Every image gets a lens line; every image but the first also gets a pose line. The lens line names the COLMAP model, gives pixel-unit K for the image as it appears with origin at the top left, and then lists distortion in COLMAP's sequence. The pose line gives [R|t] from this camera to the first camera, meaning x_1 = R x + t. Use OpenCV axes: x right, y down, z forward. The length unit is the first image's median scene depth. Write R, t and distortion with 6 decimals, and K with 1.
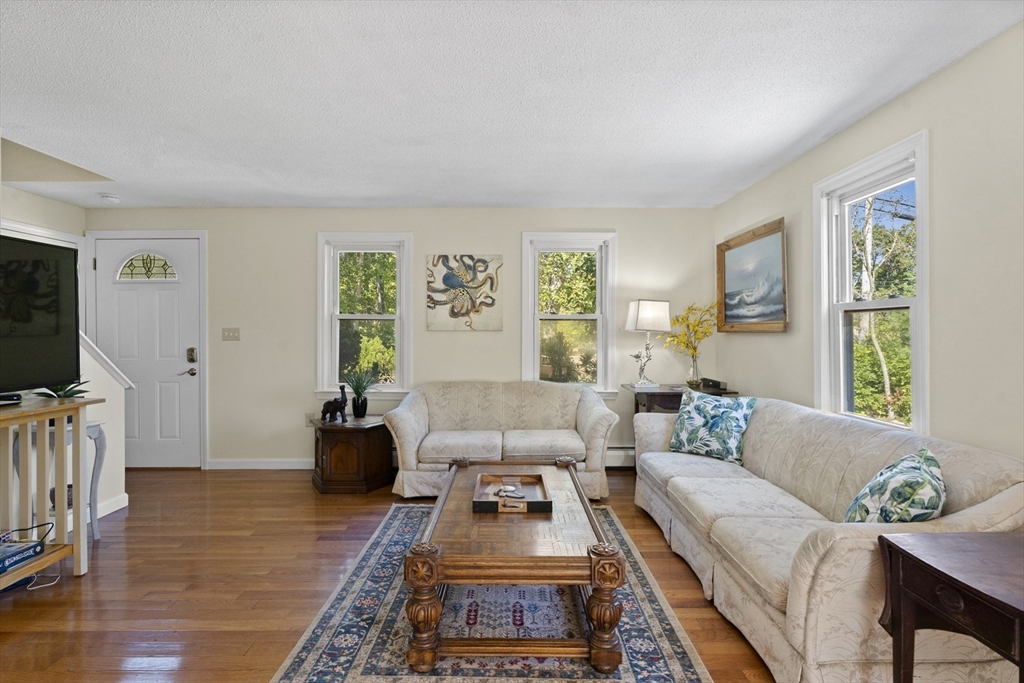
lens RADIAL K [[522.1, 0, 514.1], [0, 522.1, 337.1], [0, 0, 1]] dist [-0.005931, 0.002383]
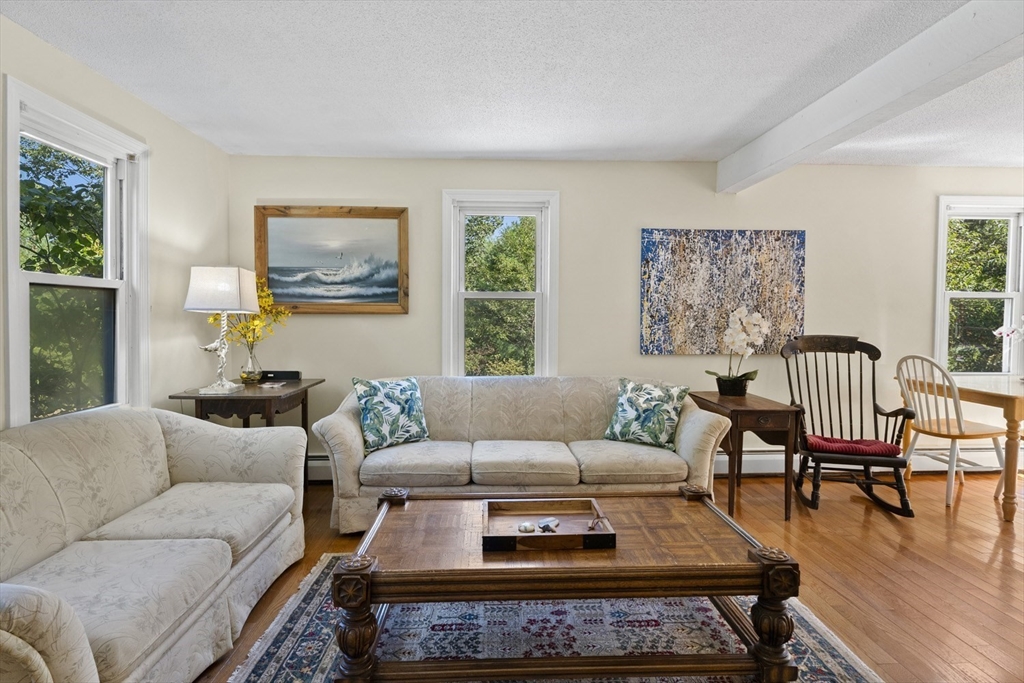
lens RADIAL K [[522.1, 0, 519.5], [0, 522.1, 326.1], [0, 0, 1]] dist [-0.005931, 0.002383]
pose [[-0.045542, -0.015007, 0.998850, -0.574551], [0.004033, 0.999876, 0.015206, 0.000090], [-0.998954, 0.004720, -0.045476, 0.810411]]
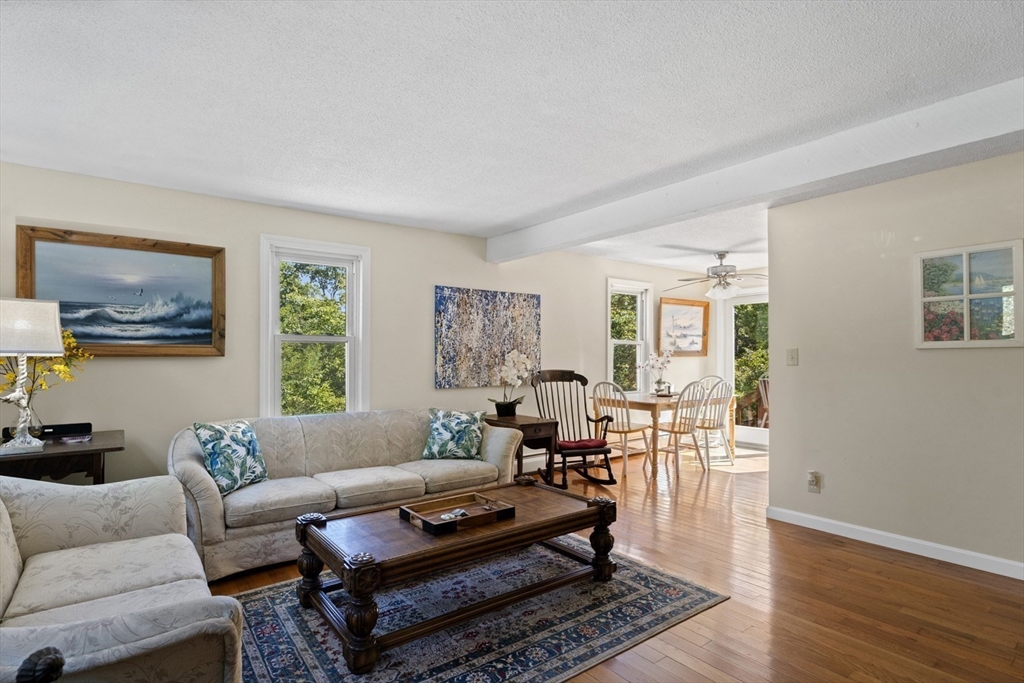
lens RADIAL K [[522.1, 0, 507.3], [0, 522.1, 348.6], [0, 0, 1]] dist [-0.005931, 0.002383]
pose [[-0.601092, 0.017750, 0.798983, -0.668421], [0.010262, 0.999842, -0.014492, -0.003572], [-0.799114, -0.000512, -0.601179, 1.166295]]
